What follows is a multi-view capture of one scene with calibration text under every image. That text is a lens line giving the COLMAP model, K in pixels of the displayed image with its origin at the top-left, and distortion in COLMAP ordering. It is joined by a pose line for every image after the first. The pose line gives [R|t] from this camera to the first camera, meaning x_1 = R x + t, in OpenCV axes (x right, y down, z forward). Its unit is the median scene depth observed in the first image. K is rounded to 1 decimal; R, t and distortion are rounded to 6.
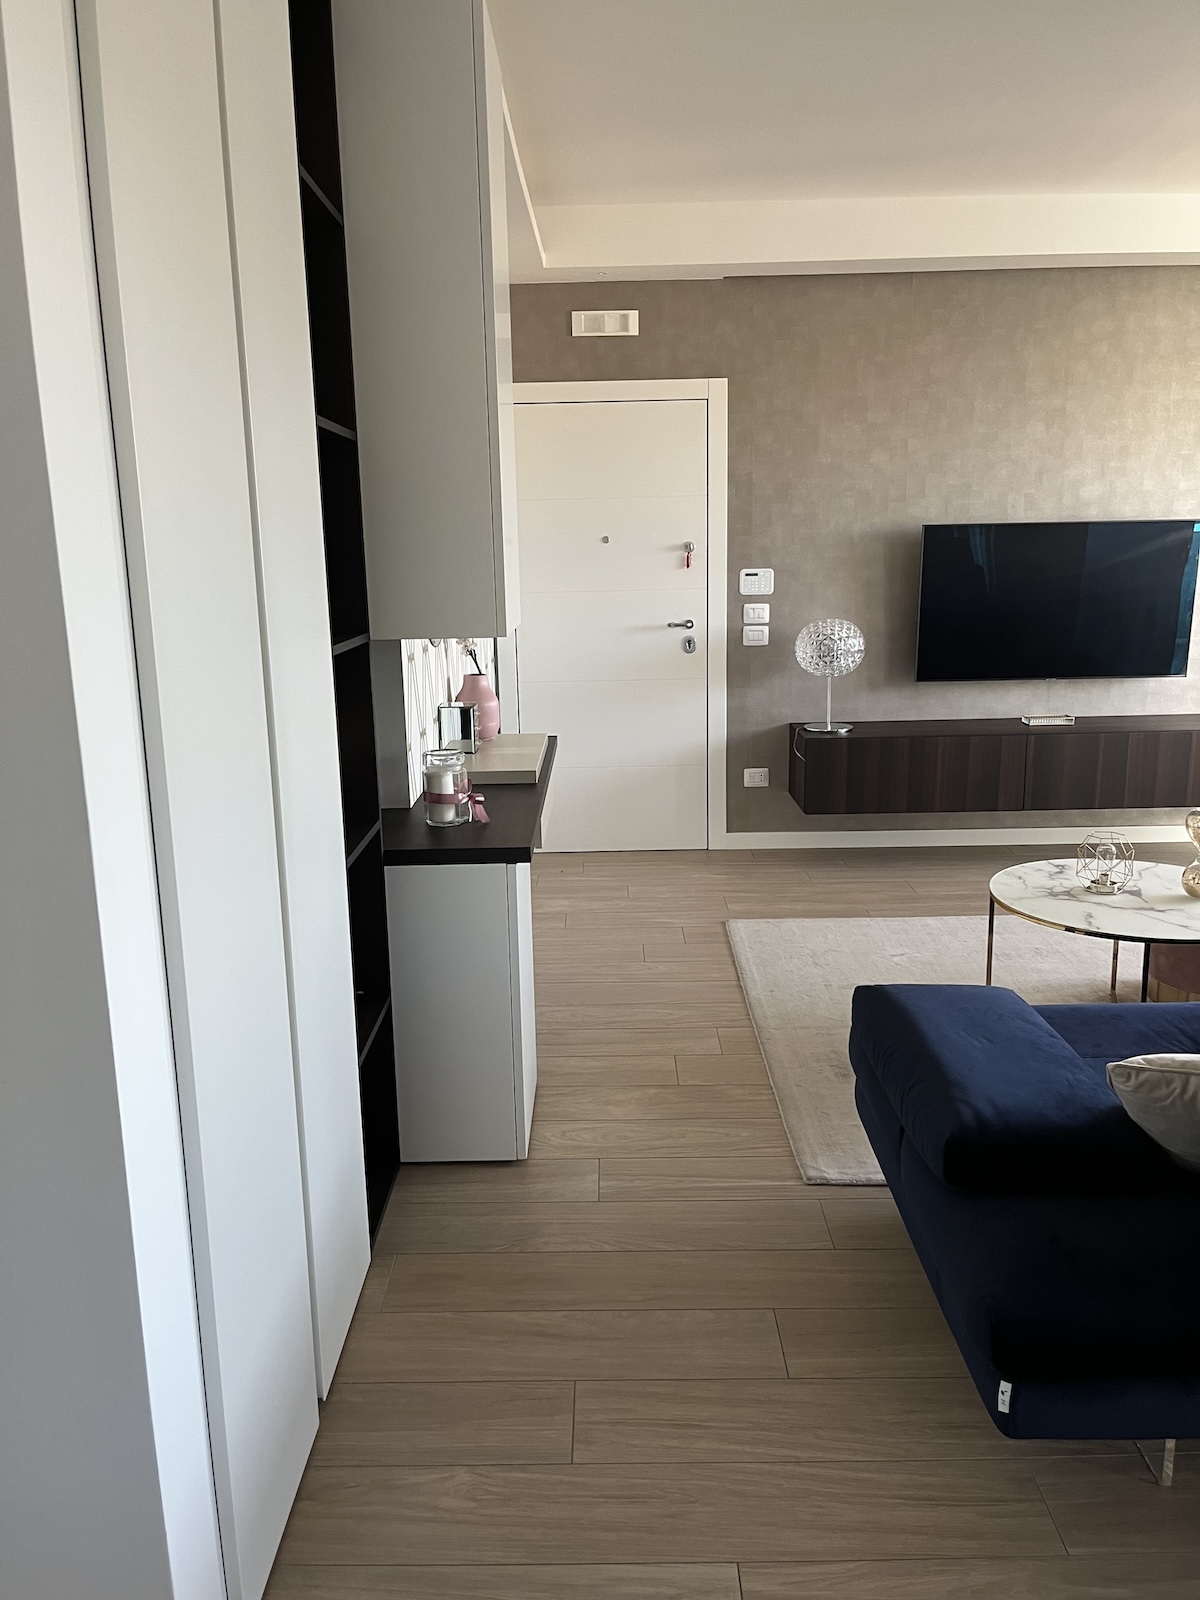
lens RADIAL K [[1211.3, 0, 594.3], [0, 1211.3, 794.2], [0, 0, 1]] dist [0.057875, -0.086545]
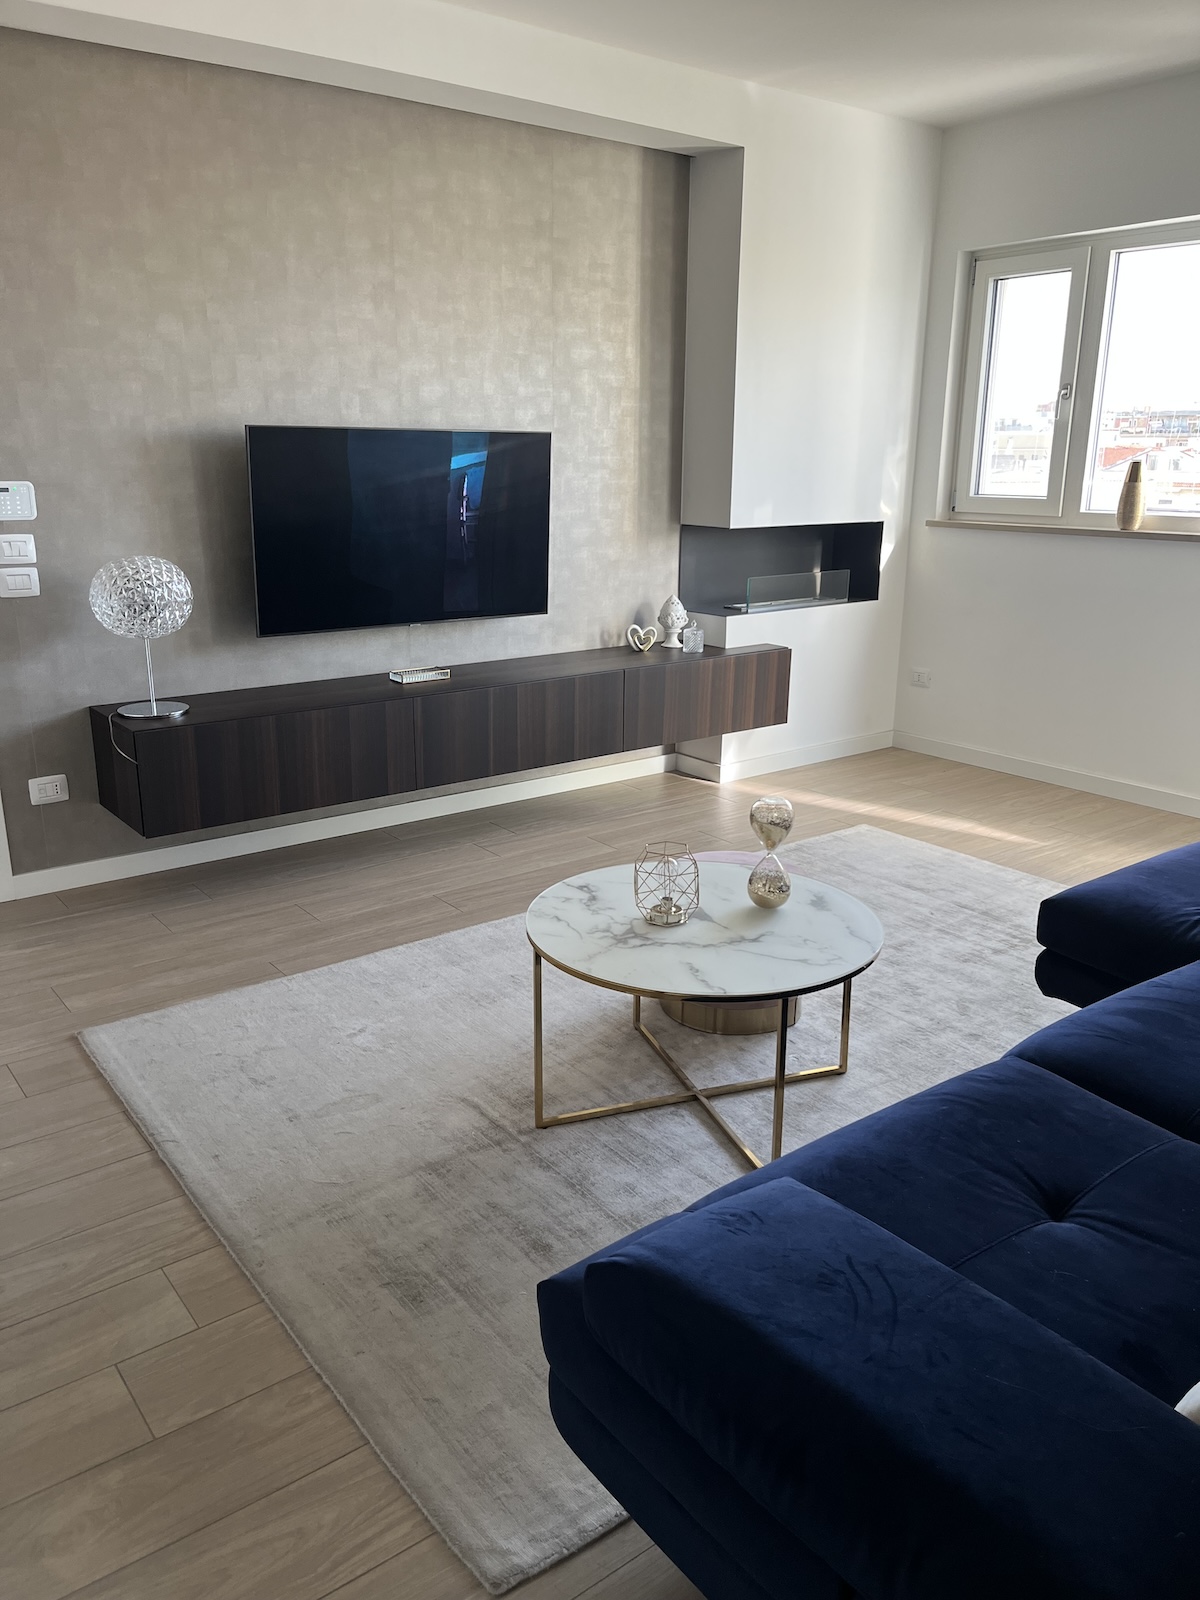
lens RADIAL K [[1210.4, 0, 596.9], [0, 1210.4, 804.2], [0, 0, 1]] dist [0.064733, -0.087792]
pose [[0.789701, -0.147646, 0.595461, -0.037186], [0.104528, 0.988798, 0.106550, -0.050545], [-0.604522, -0.021900, 0.796287, 0.278729]]
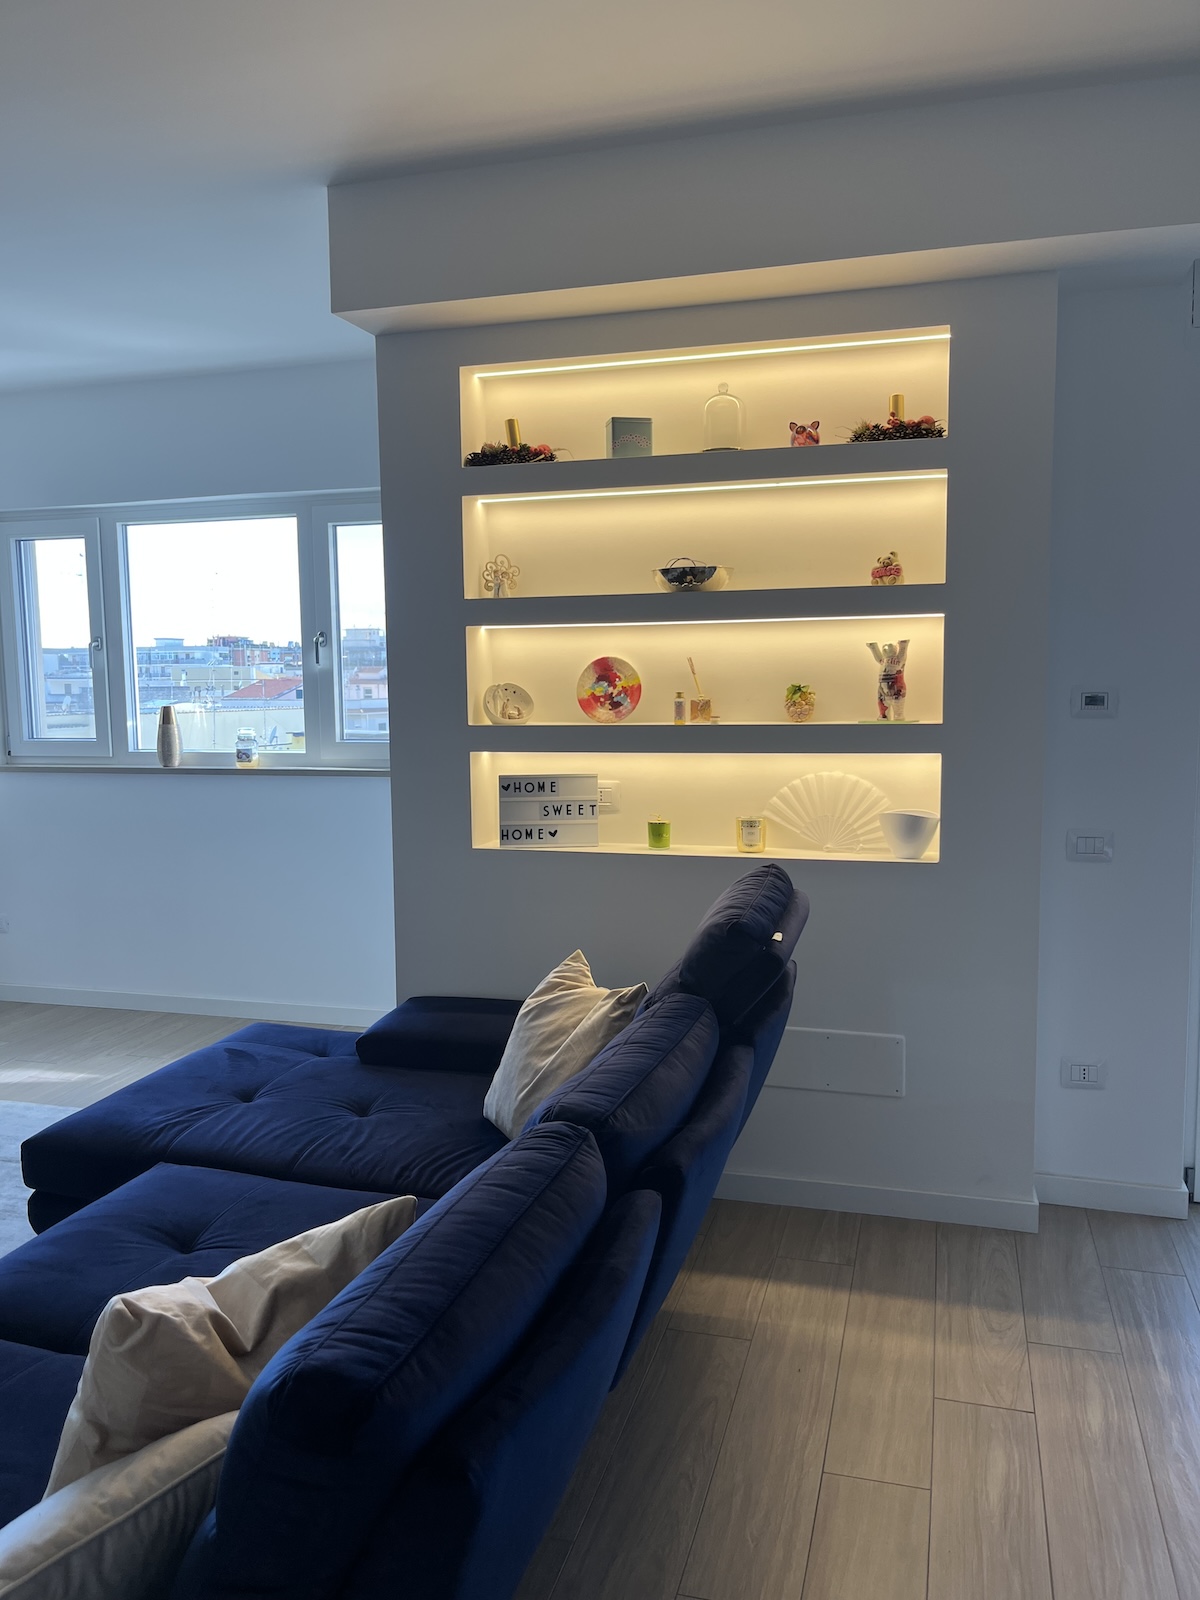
lens RADIAL K [[1210.4, 0, 596.9], [0, 1210.4, 804.2], [0, 0, 1]] dist [0.064733, -0.087792]
pose [[0.272199, -0.081654, 0.958770, -0.006292], [0.201541, 0.979130, 0.026169, -0.040193], [-0.940898, 0.186108, 0.282975, 0.165916]]
